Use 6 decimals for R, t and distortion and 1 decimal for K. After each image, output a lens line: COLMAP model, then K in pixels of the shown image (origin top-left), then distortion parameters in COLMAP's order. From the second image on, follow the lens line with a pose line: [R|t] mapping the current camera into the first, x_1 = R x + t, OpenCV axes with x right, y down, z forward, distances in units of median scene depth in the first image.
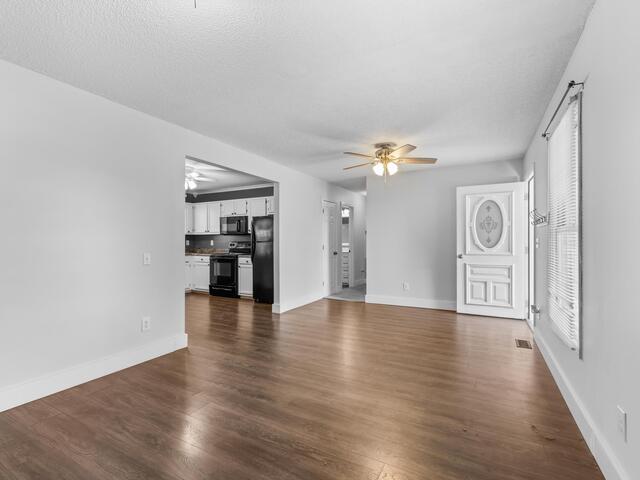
lens RADIAL K [[307.7, 0, 316.3], [0, 307.7, 245.2], [0, 0, 1]] dist [0.001076, 0.000094]
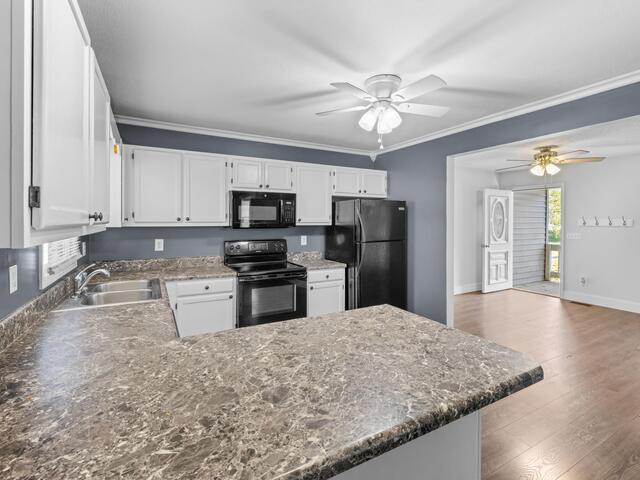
lens RADIAL K [[306.8, 0, 319.9], [0, 306.8, 224.3], [0, 0, 1]] dist [-0.001148, -0.000074]
pose [[0.527109, -0.003580, 0.849790, -0.664441], [0.005930, 0.999982, 0.000535, -0.040152], [-0.849777, 0.004757, 0.527120, 0.668952]]
